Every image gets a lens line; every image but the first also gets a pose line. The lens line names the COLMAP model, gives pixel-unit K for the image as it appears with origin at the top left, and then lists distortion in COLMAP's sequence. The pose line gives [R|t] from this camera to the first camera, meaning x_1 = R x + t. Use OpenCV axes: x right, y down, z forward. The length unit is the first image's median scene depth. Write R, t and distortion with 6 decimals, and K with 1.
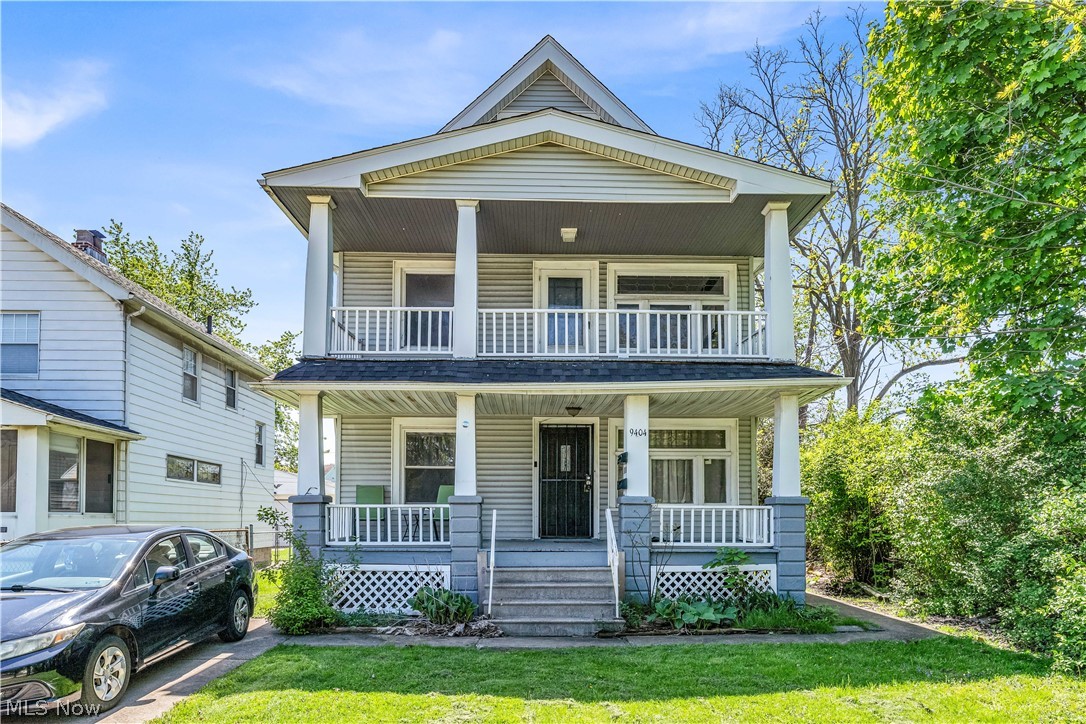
lens RADIAL K [[603.0, 0, 543.0], [0, 603.0, 362.0], [0, 0, 1]] dist [0.001527, -0.000448]
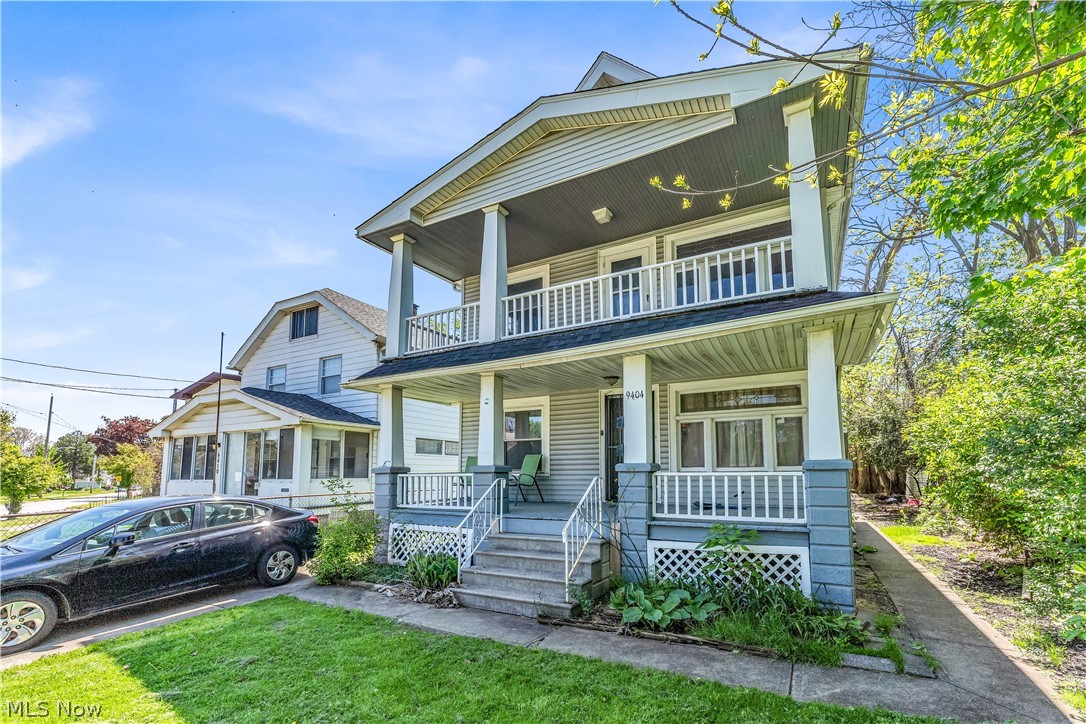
lens RADIAL K [[439.8, 0, 541.3], [0, 439.8, 363.7], [0, 0, 1]] dist [-0.000413, 0.000141]
pose [[0.891789, -0.118259, -0.436724, 0.310378], [0.120436, 0.992459, -0.022814, 0.063510], [0.436129, -0.032252, 0.899306, 0.305518]]
